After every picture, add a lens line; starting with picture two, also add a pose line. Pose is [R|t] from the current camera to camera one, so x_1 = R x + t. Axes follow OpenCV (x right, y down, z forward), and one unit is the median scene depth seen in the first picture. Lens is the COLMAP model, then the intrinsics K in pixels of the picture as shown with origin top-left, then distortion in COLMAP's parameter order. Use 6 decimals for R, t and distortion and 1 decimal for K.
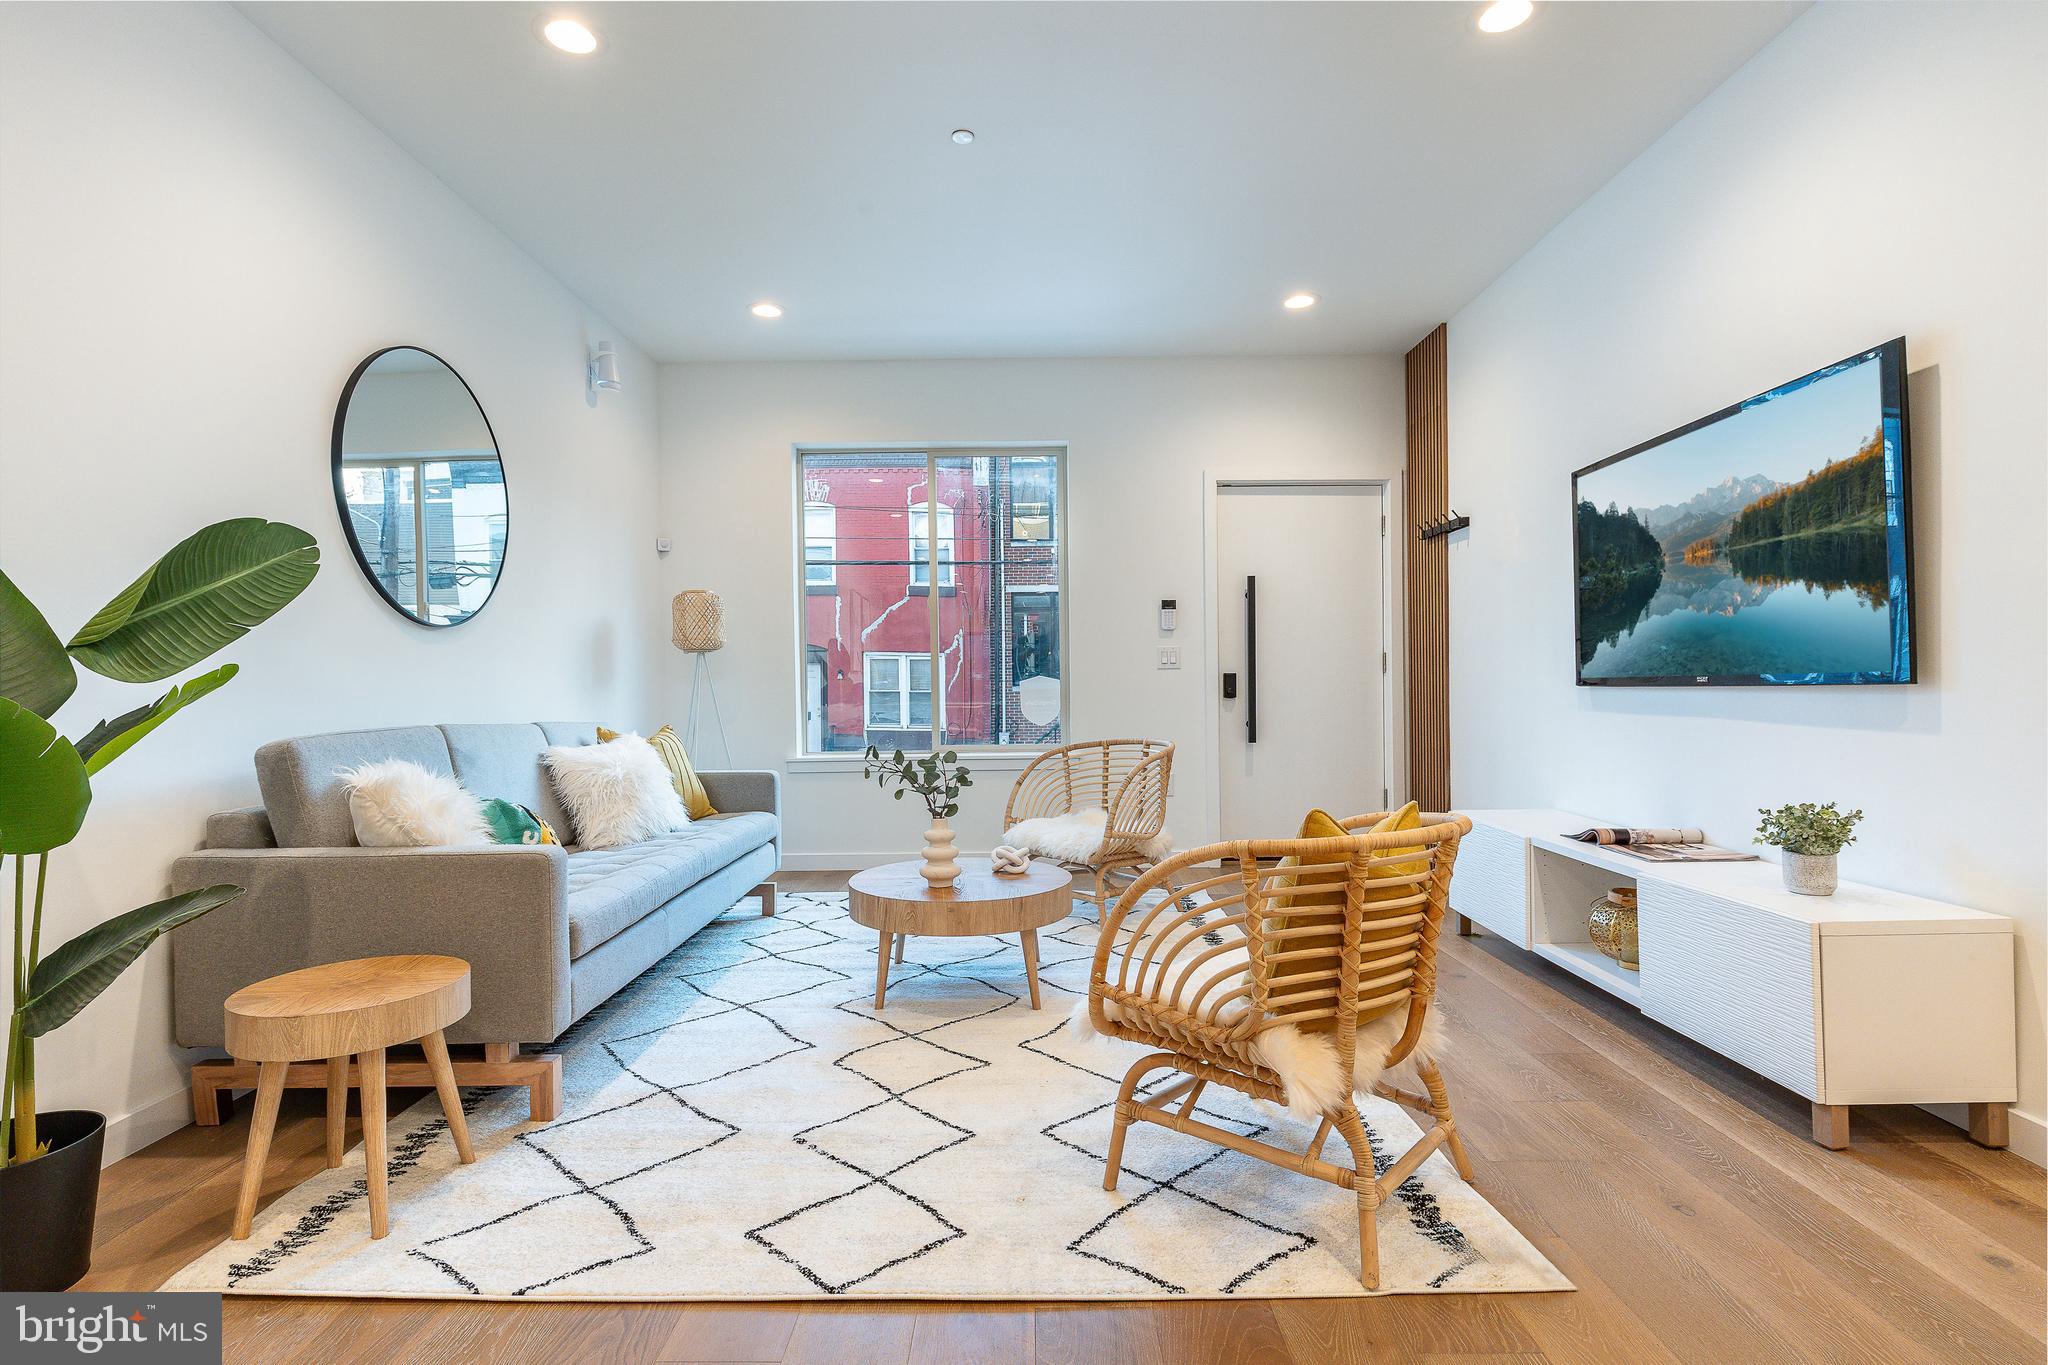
lens RADIAL K [[985.9, 0, 1025.2], [0, 985.9, 681.8], [0, 0, 1]] dist [-0.001289, 0.000439]
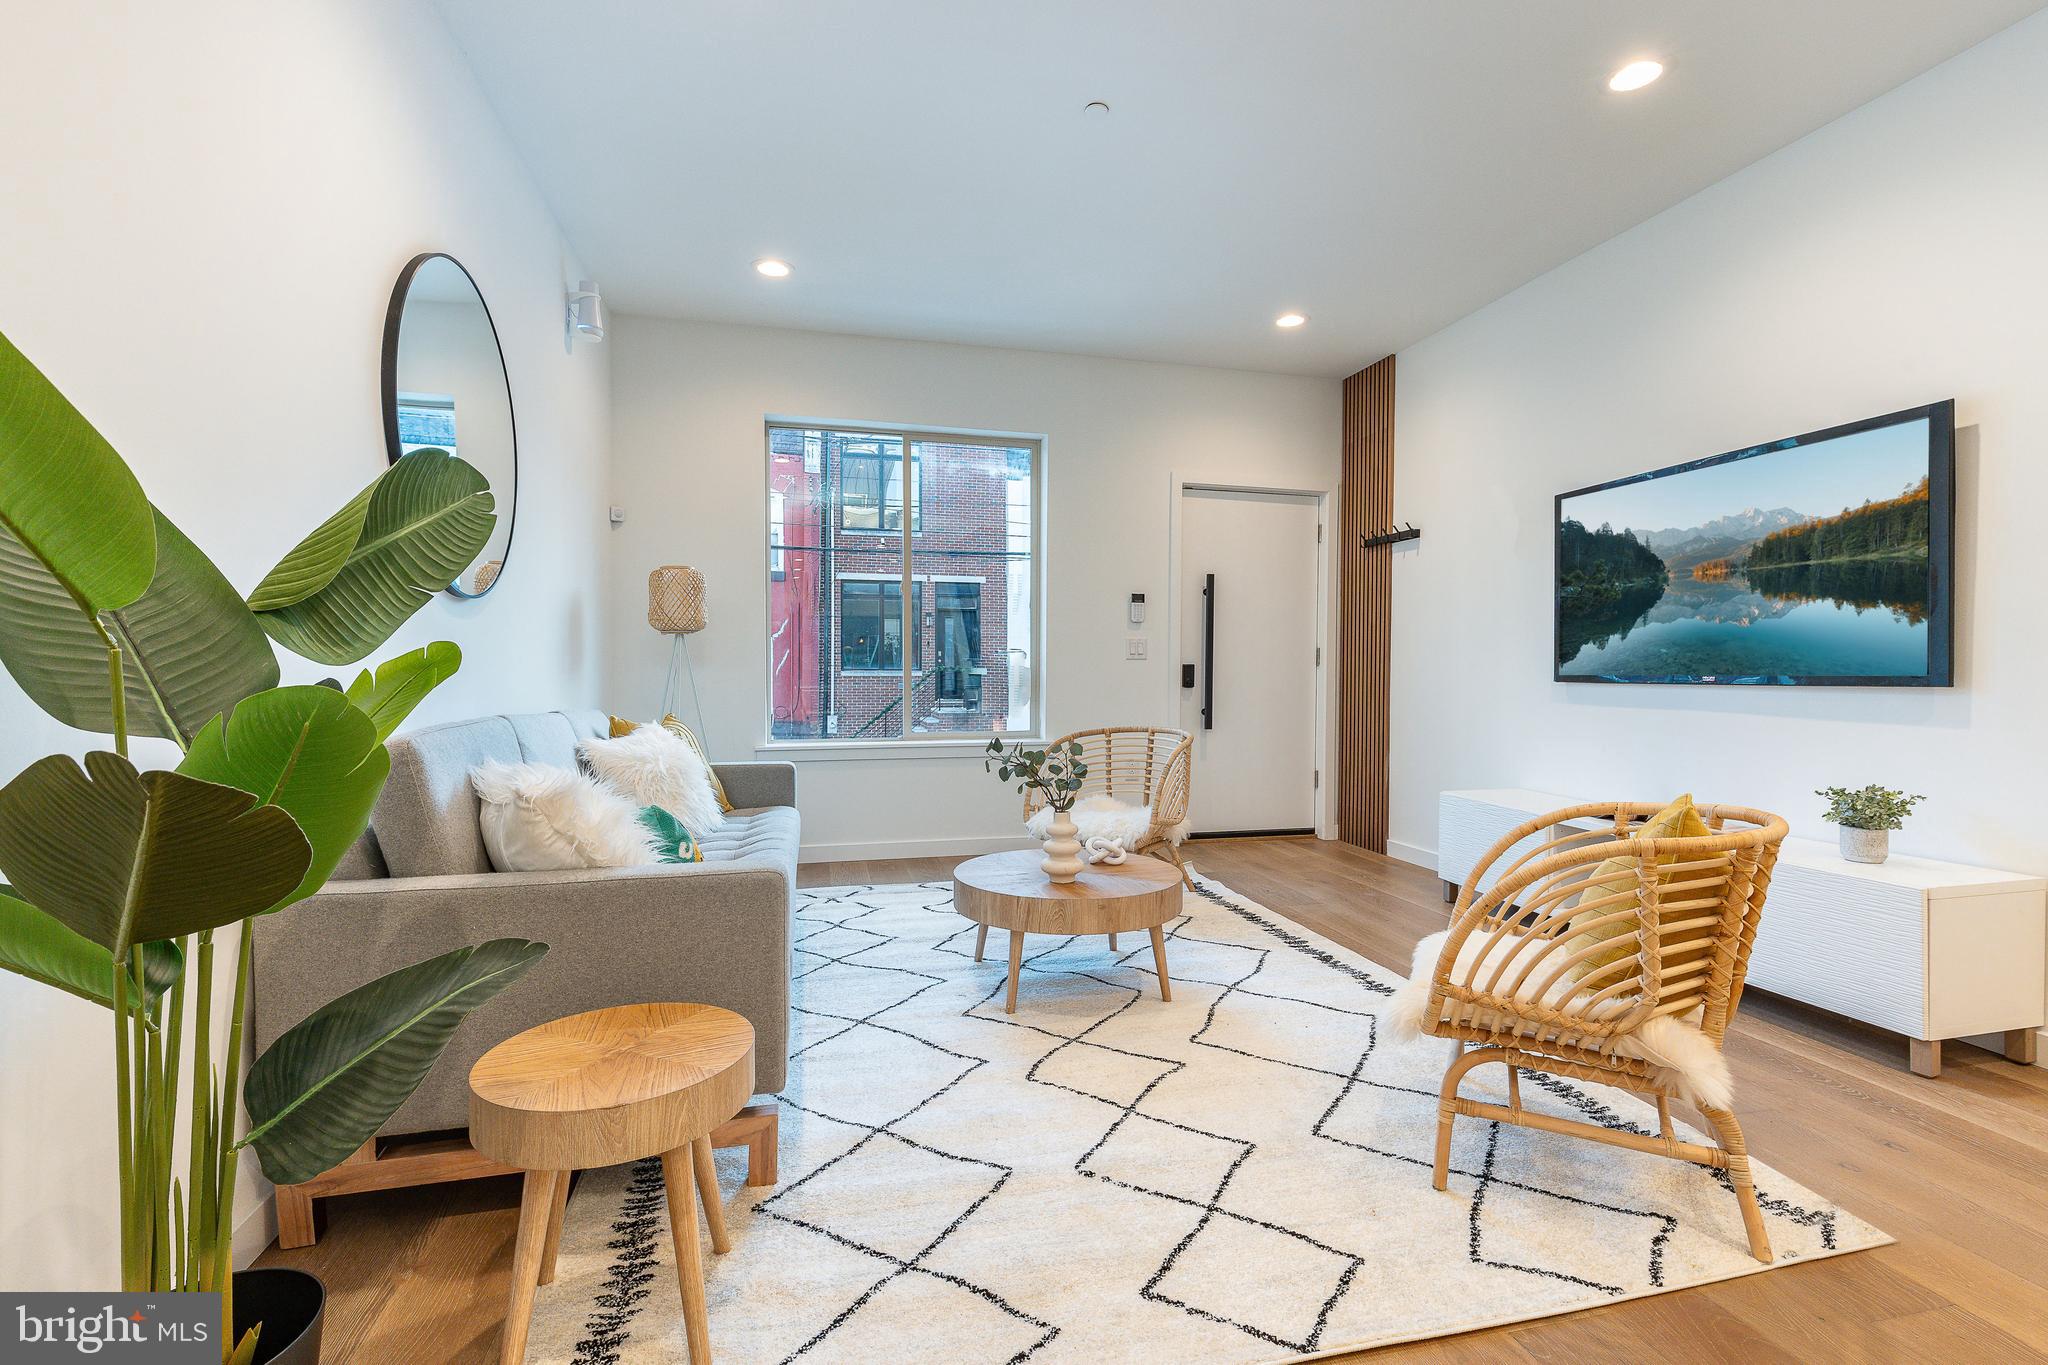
lens RADIAL K [[920.2, 0, 1045.7], [0, 920.2, 677.3], [0, 0, 1]] dist [0.002177, 0.000095]
pose [[0.968398, 0.012393, 0.249104, -0.331480], [-0.015211, 0.999840, 0.009391, -0.002744], [-0.248947, -0.012883, 0.968431, 0.126442]]
